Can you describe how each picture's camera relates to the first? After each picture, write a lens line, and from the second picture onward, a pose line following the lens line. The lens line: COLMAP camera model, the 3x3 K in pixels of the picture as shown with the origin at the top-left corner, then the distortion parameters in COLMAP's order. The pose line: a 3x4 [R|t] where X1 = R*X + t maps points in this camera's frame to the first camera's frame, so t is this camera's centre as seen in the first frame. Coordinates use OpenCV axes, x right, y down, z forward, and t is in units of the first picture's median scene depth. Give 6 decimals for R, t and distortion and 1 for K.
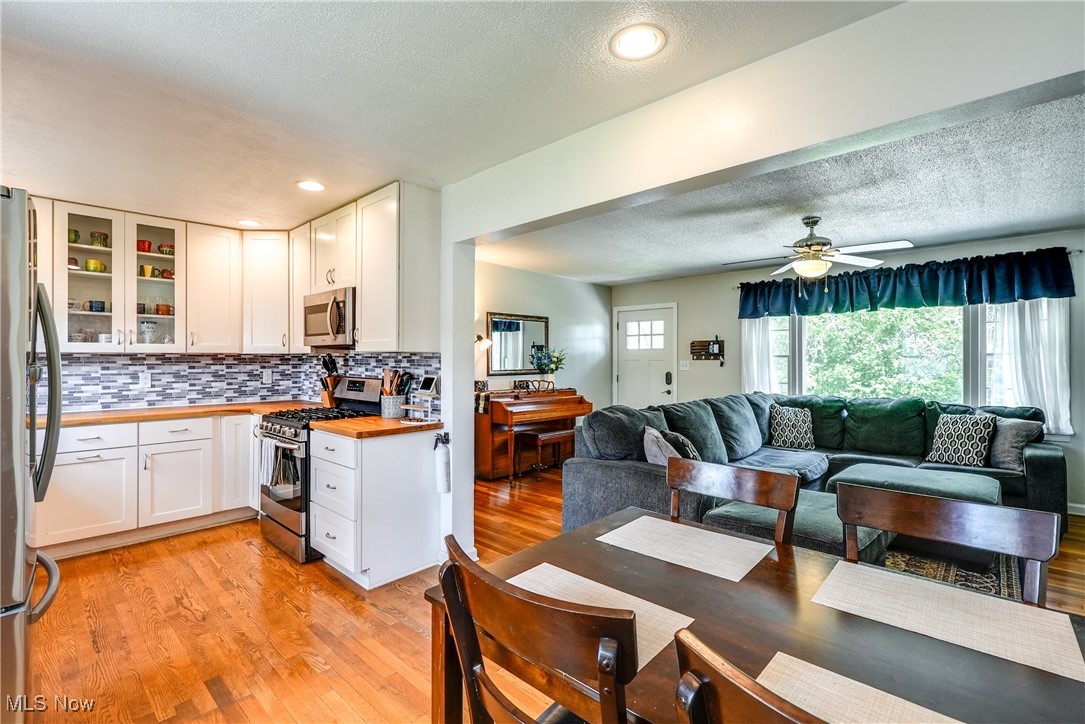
lens RADIAL K [[492.4, 0, 537.5], [0, 492.4, 358.5], [0, 0, 1]] dist [-0.008840, 0.006399]
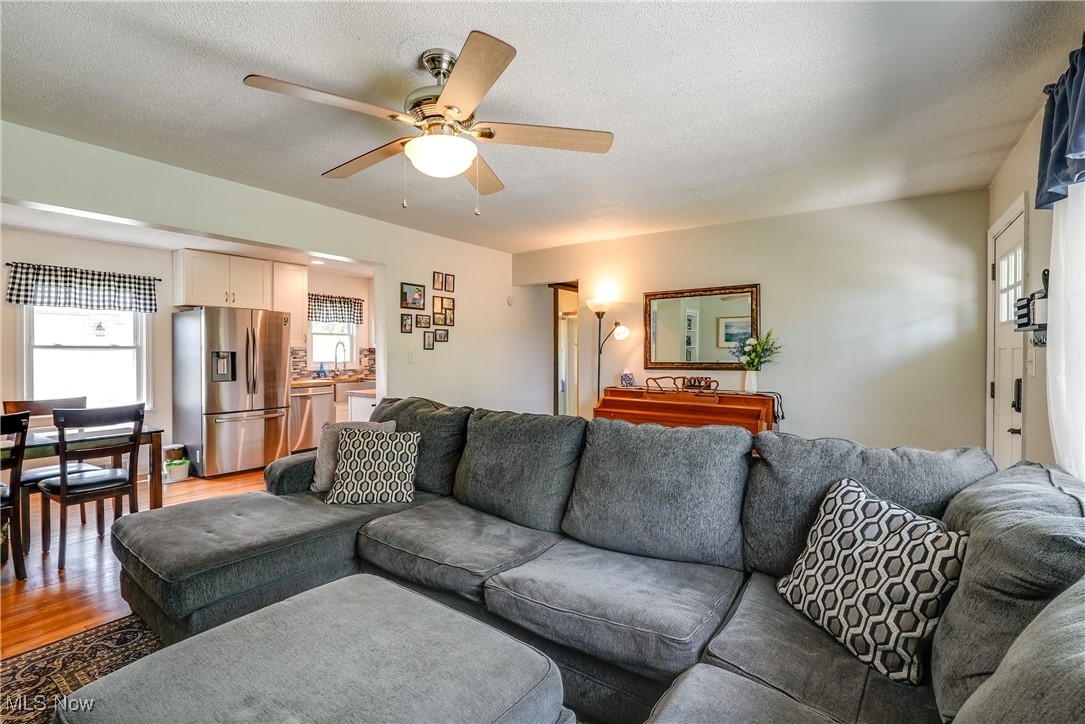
lens RADIAL K [[492.4, 0, 535.2], [0, 492.4, 355.6], [0, 0, 1]] dist [-0.008840, 0.006399]
pose [[0.147104, 0.003877, -0.989113, 0.891810], [0.003060, 0.999986, 0.004375, 0.011374], [0.989116, -0.003671, 0.147090, 0.871425]]
